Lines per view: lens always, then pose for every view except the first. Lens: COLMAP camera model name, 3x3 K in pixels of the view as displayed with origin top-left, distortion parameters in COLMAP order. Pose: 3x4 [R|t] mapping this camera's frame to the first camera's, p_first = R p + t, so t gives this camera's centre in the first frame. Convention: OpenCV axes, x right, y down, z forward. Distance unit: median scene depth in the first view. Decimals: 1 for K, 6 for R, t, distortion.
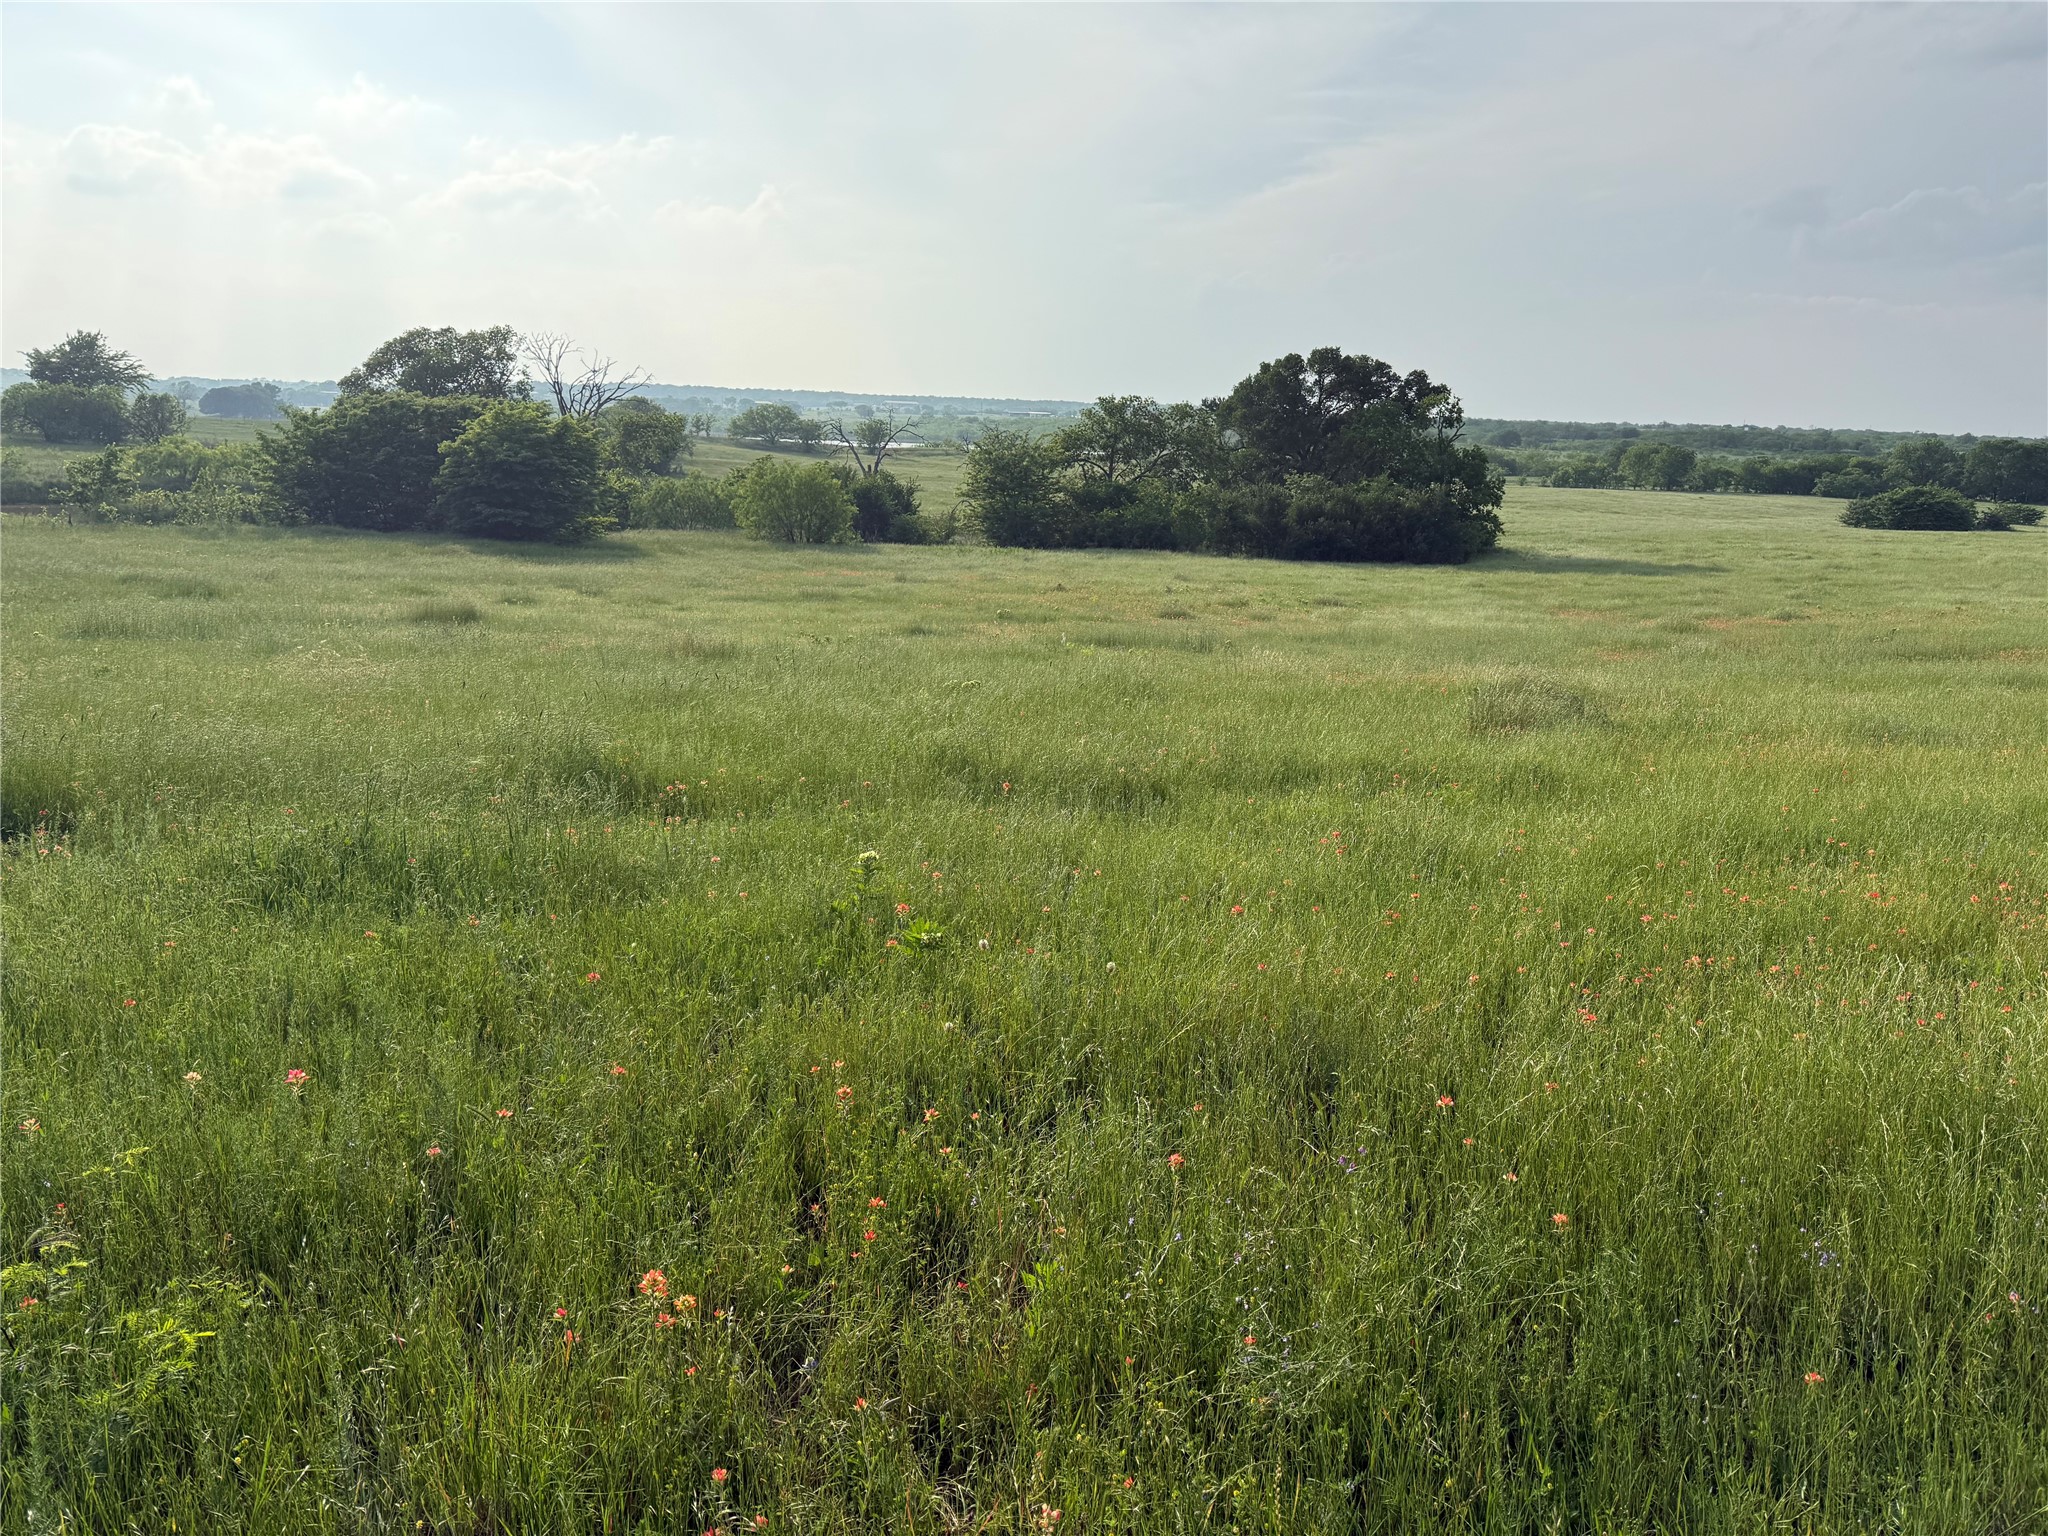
lens RADIAL K [[1427.1, 0, 1029.2], [0, 1427.1, 784.2], [0, 0, 1]] dist [0.033334, -0.034008]
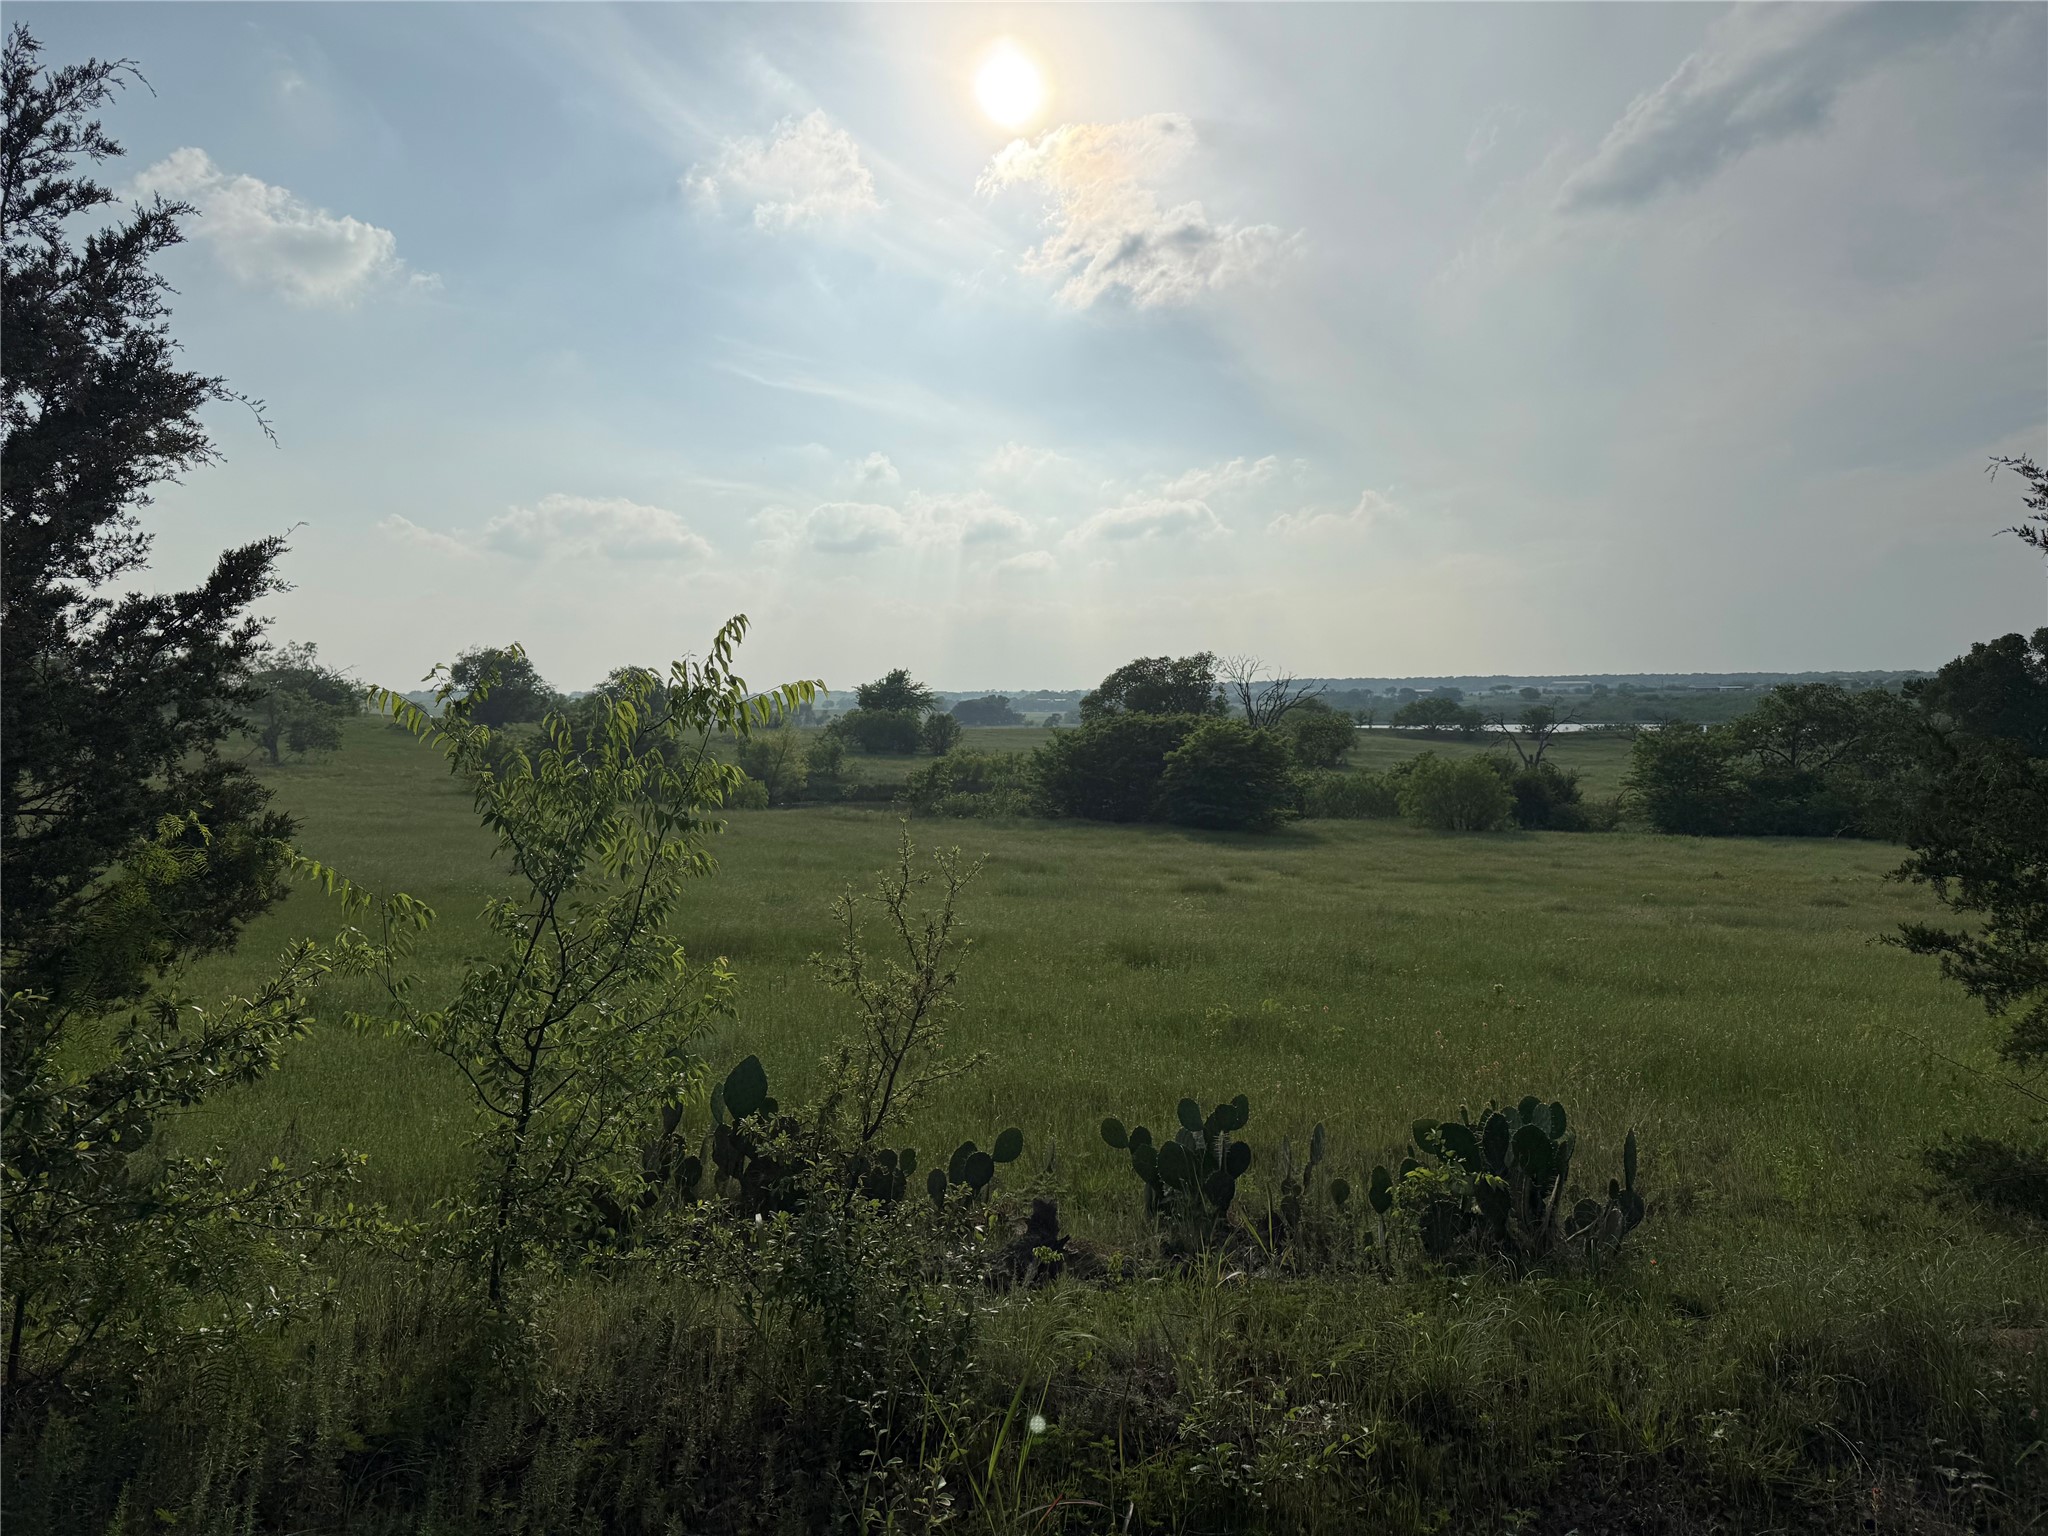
lens RADIAL K [[1427.1, 0, 1004.0], [0, 1427.1, 785.9], [0, 0, 1]] dist [0.033334, -0.034008]
pose [[0.894383, -0.010801, -0.447171, 0.016467], [-0.075966, 0.981518, -0.175646, 0.015041], [0.440803, 0.191065, 0.877033, -0.111785]]
